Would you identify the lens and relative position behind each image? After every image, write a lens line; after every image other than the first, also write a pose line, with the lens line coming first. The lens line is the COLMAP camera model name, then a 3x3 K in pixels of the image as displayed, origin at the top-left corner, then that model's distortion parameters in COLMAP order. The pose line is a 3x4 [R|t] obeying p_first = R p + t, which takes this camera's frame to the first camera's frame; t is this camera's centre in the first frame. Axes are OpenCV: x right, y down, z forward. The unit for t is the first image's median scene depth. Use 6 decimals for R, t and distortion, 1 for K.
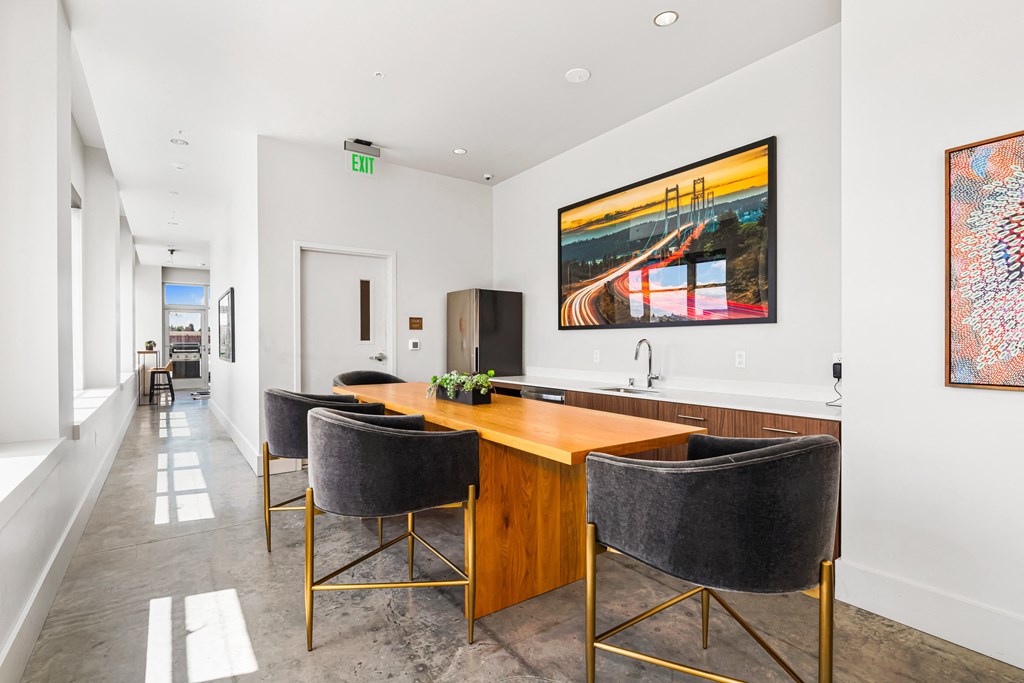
lens RADIAL K [[494.6, 0, 511.2], [0, 494.6, 343.2], [0, 0, 1]] dist [0.000466, -0.000092]
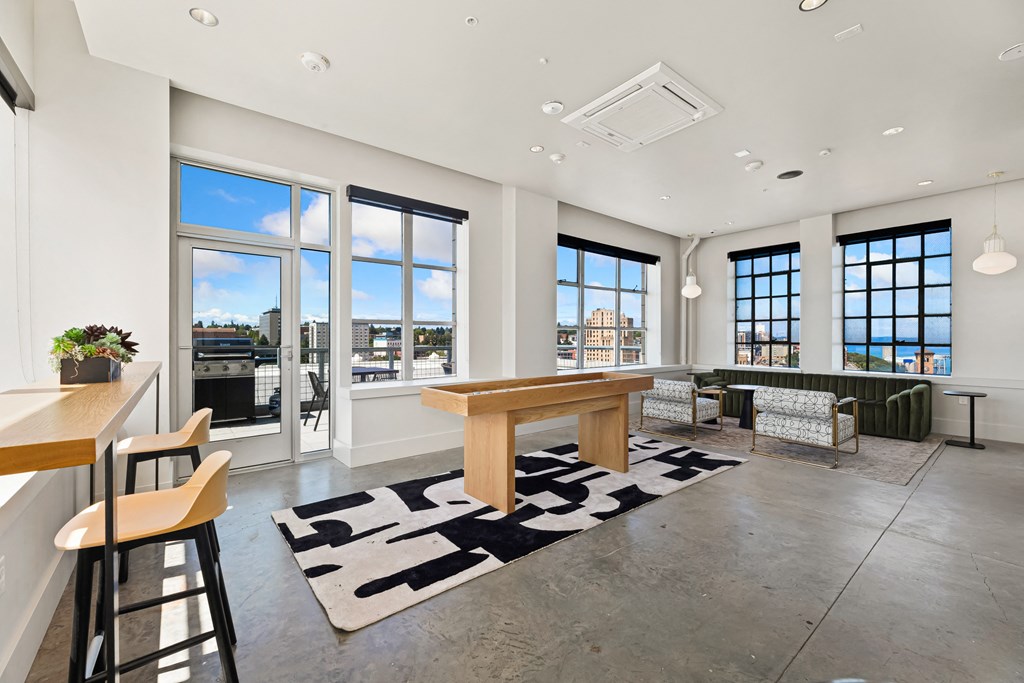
lens RADIAL K [[416.4, 0, 515.2], [0, 416.4, 343.1], [0, 0, 1]] dist [-0.001700, 0.000082]
pose [[0.997521, 0.003344, 0.070287, -0.516130], [-0.003628, 0.999986, 0.003910, -0.000465], [-0.070273, -0.004155, 0.997519, 0.735457]]
